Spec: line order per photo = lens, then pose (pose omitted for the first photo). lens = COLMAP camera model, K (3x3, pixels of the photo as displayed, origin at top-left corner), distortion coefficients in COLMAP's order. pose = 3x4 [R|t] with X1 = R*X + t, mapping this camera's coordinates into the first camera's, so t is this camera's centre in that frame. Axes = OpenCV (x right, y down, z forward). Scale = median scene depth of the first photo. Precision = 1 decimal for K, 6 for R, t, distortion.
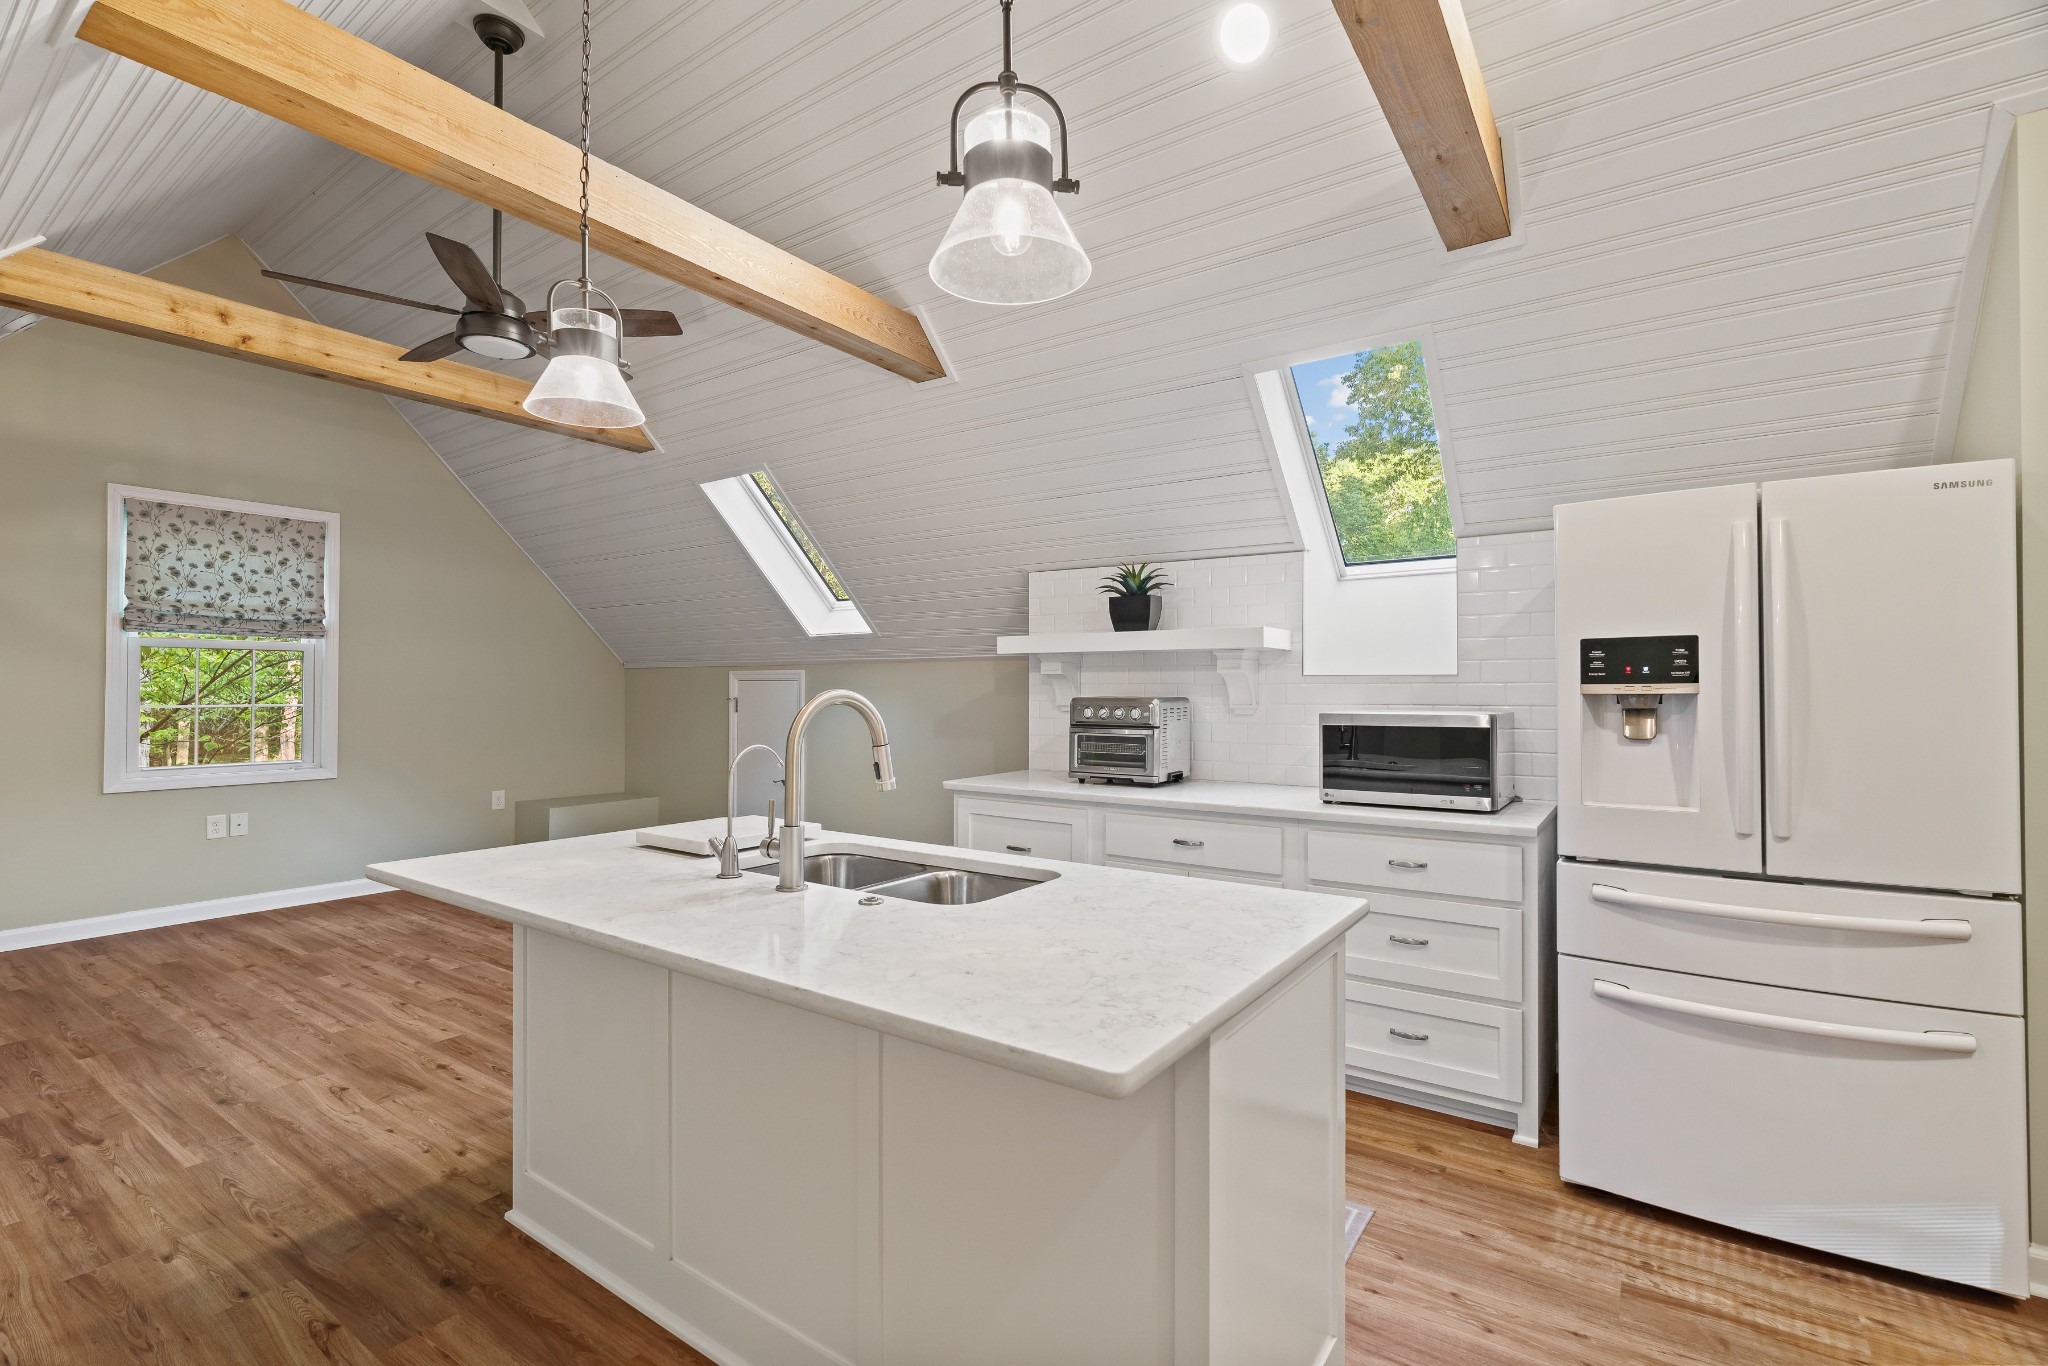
lens RADIAL K [[918.4, 0, 1034.3], [0, 918.4, 682.8], [0, 0, 1]] dist [-0.010646, 0.002696]
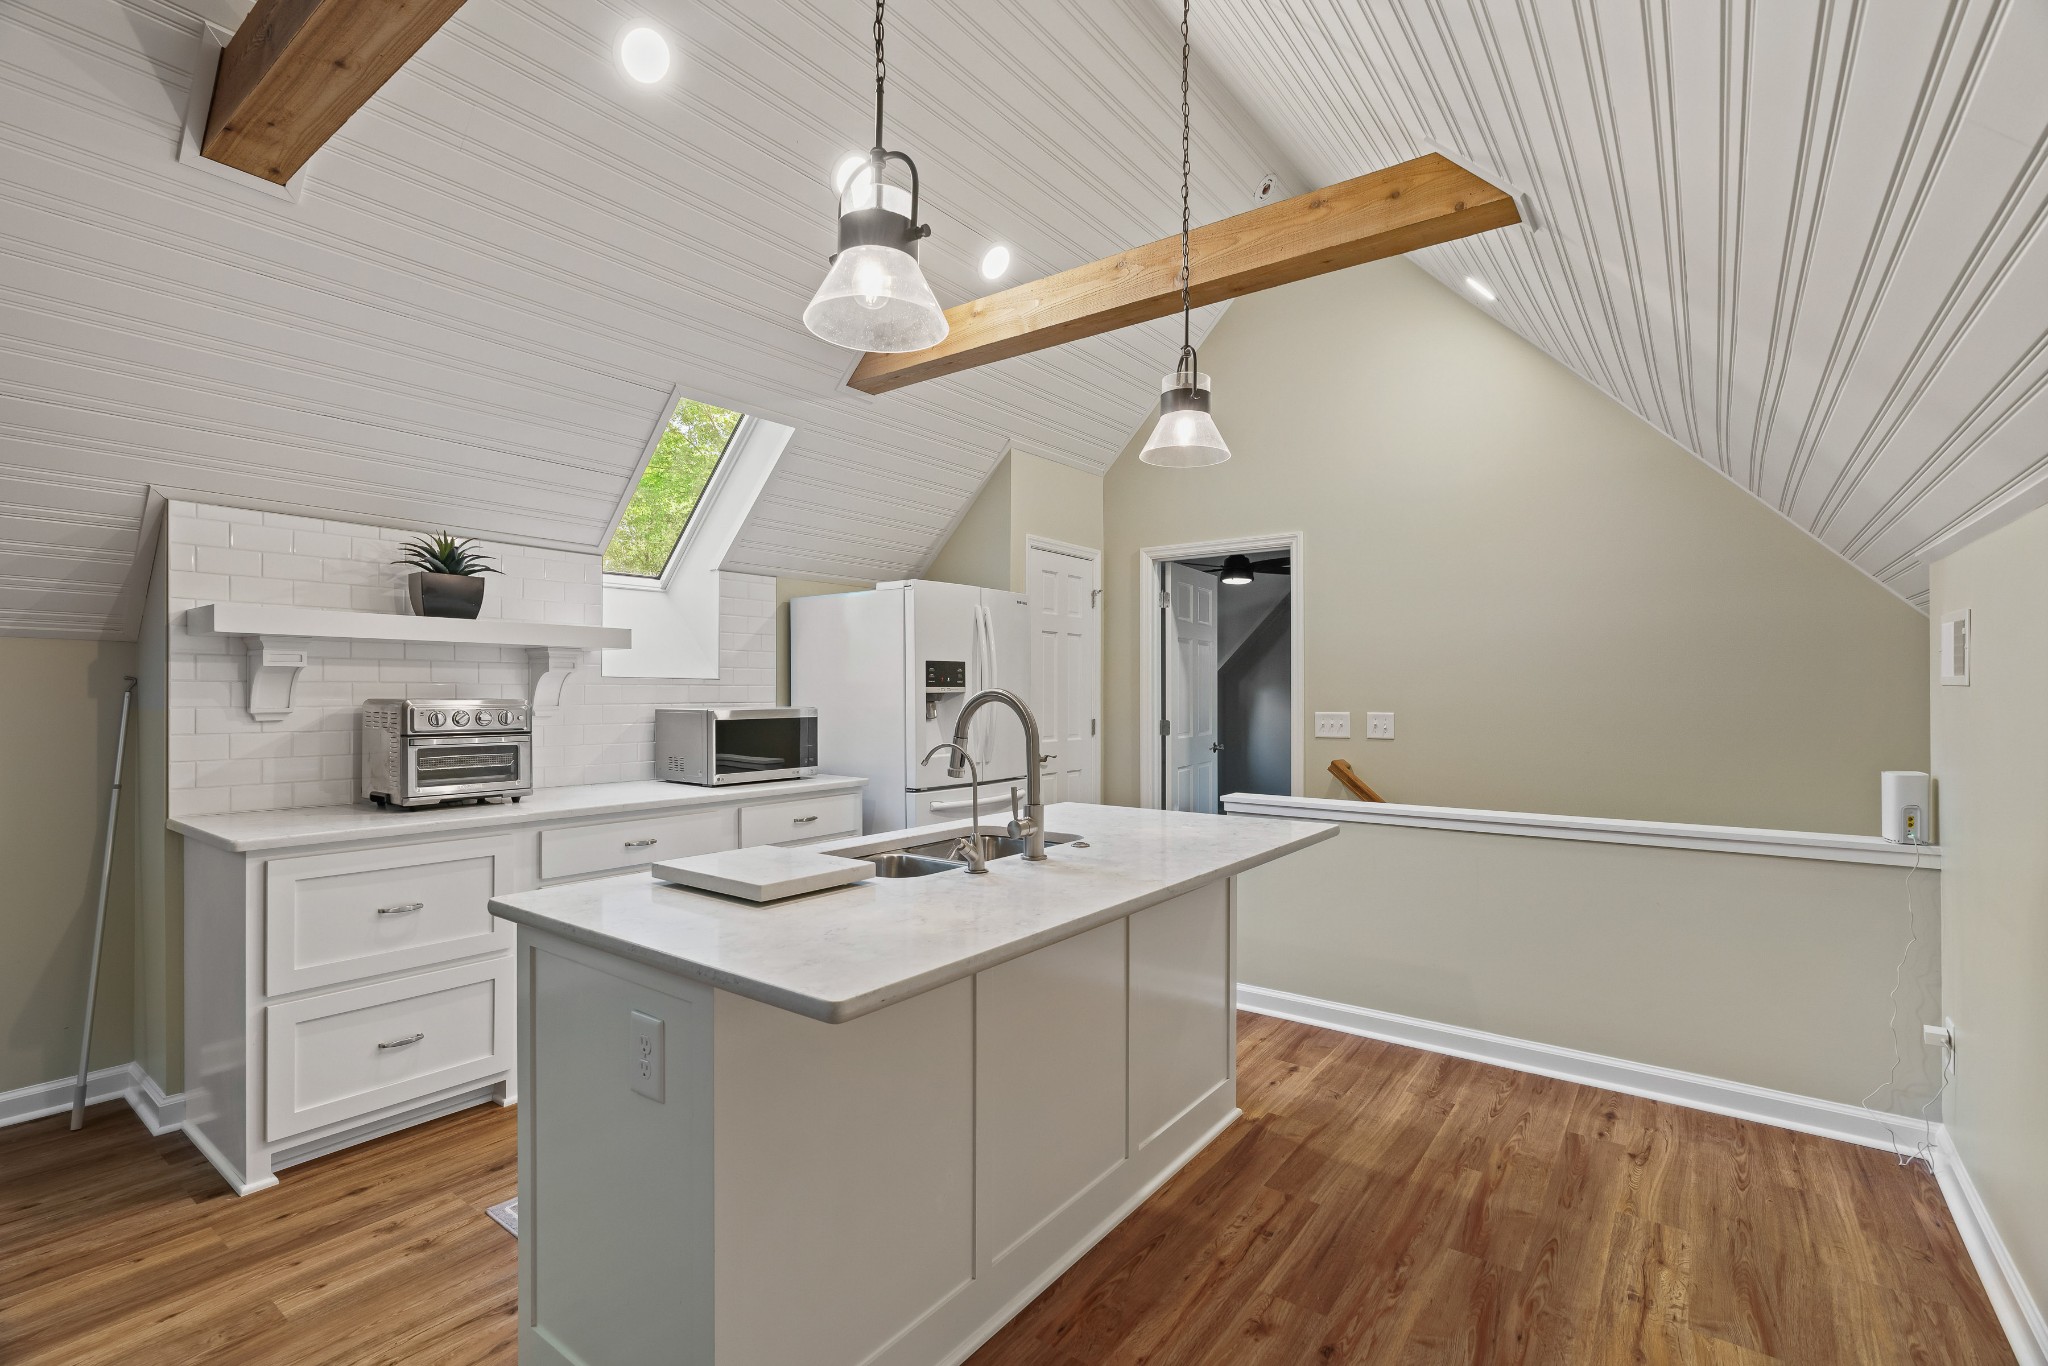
lens RADIAL K [[918.4, 0, 1027.3], [0, 918.4, 690.6], [0, 0, 1]] dist [-0.010646, 0.002696]
pose [[0.037051, -0.000571, 0.999313, -0.848477], [-0.008294, 0.999965, 0.000879, 0.004001], [-0.999279, -0.008321, 0.037045, 0.567800]]
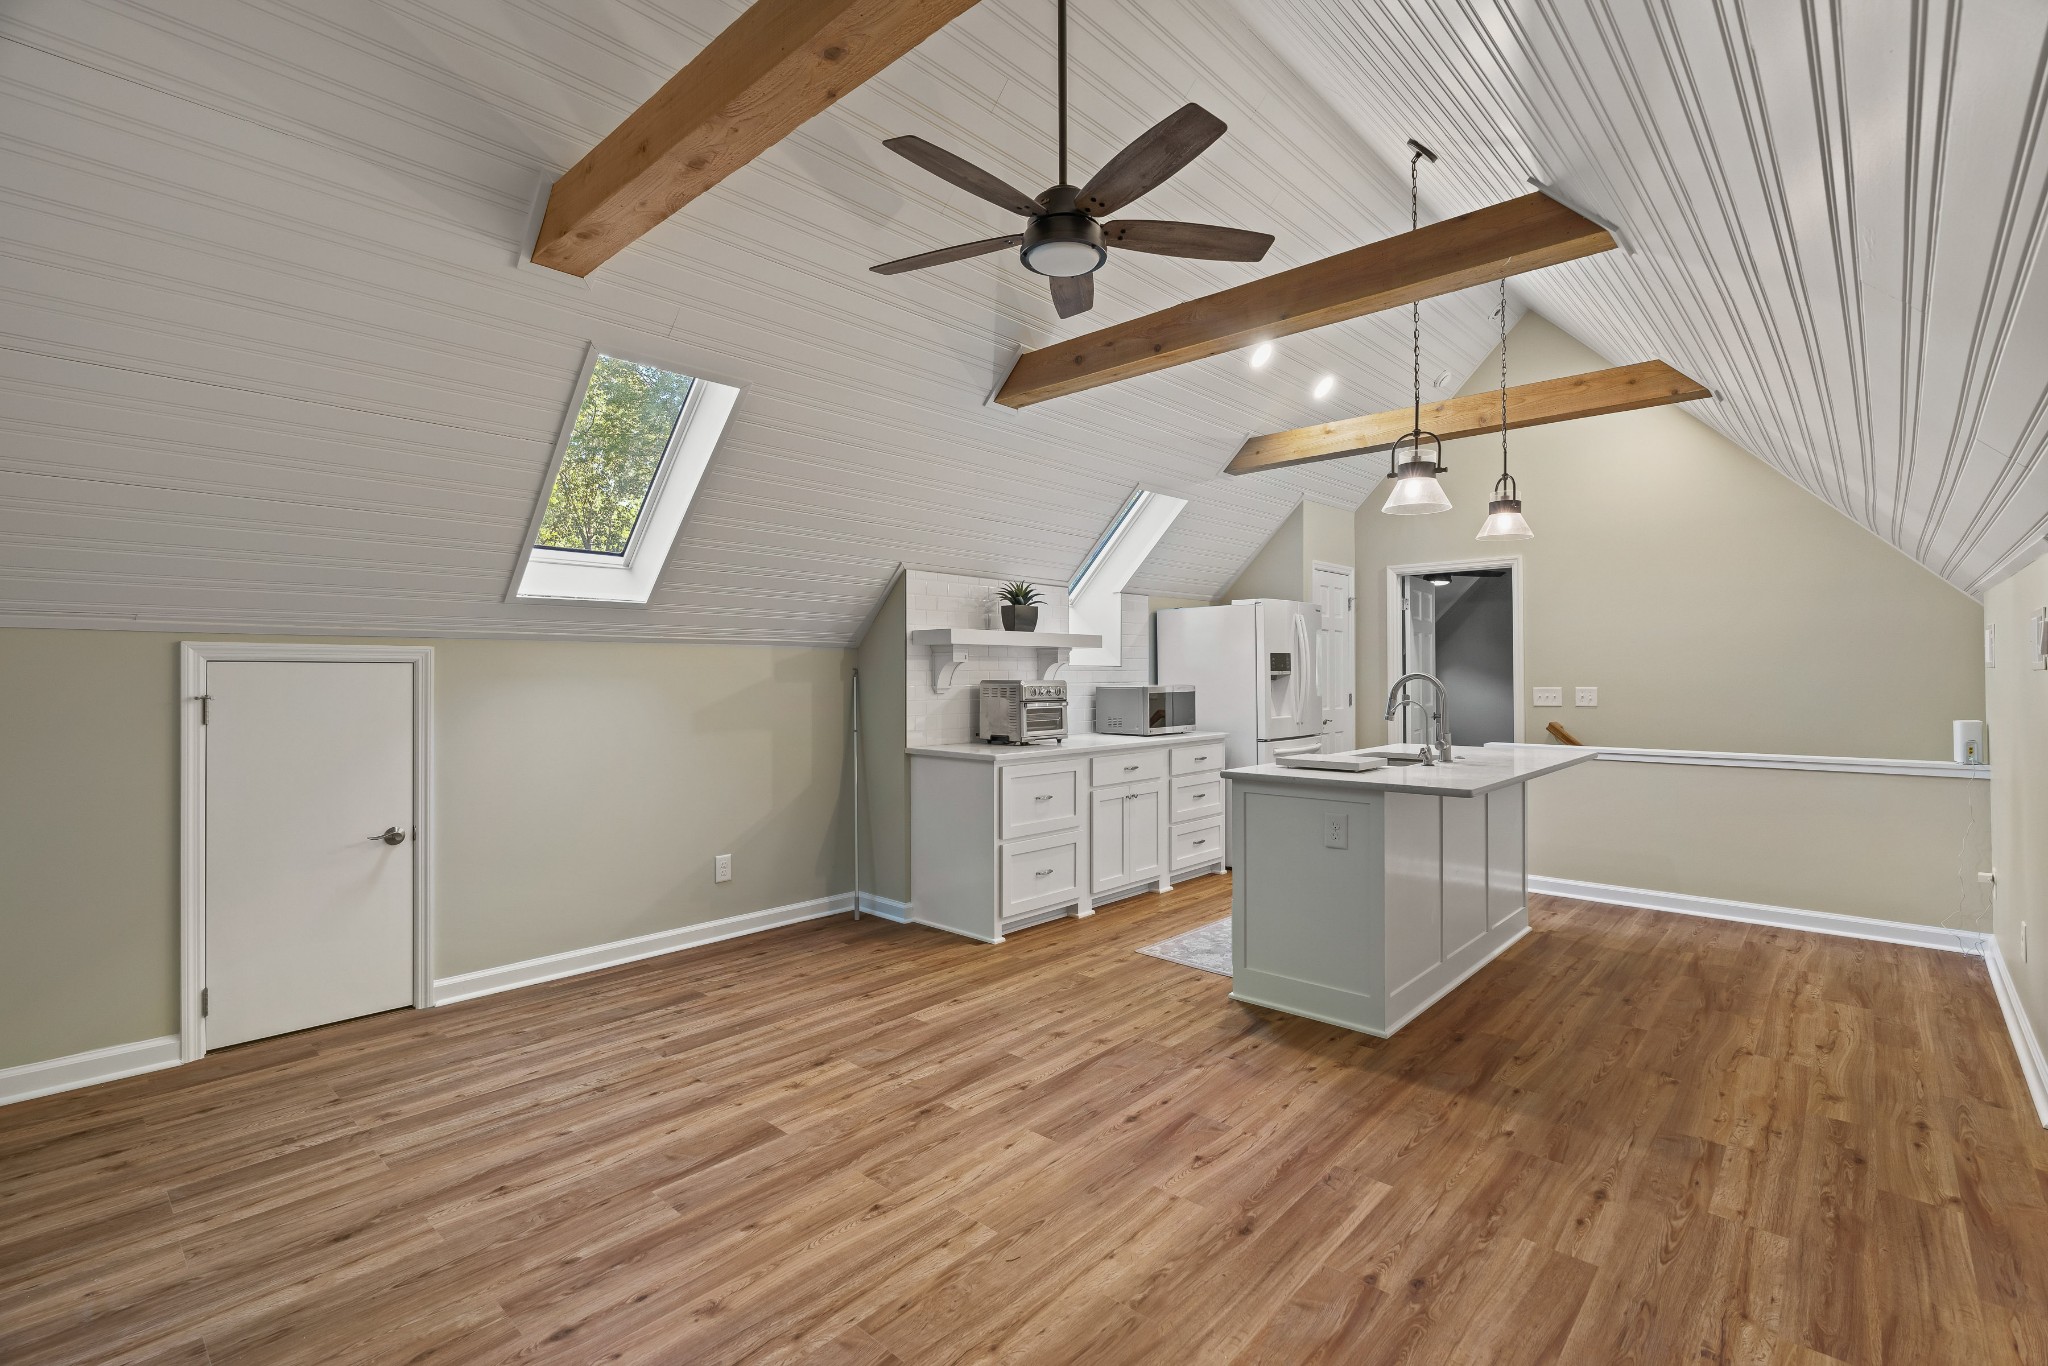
lens RADIAL K [[918.4, 0, 1030.8], [0, 918.4, 671.9], [0, 0, 1]] dist [-0.010646, 0.002696]
pose [[0.140487, 0.000306, 0.990083, -1.530821], [-0.002317, 0.999997, 0.000019, 0.004378], [-0.990080, -0.002296, 0.140487, 0.989730]]
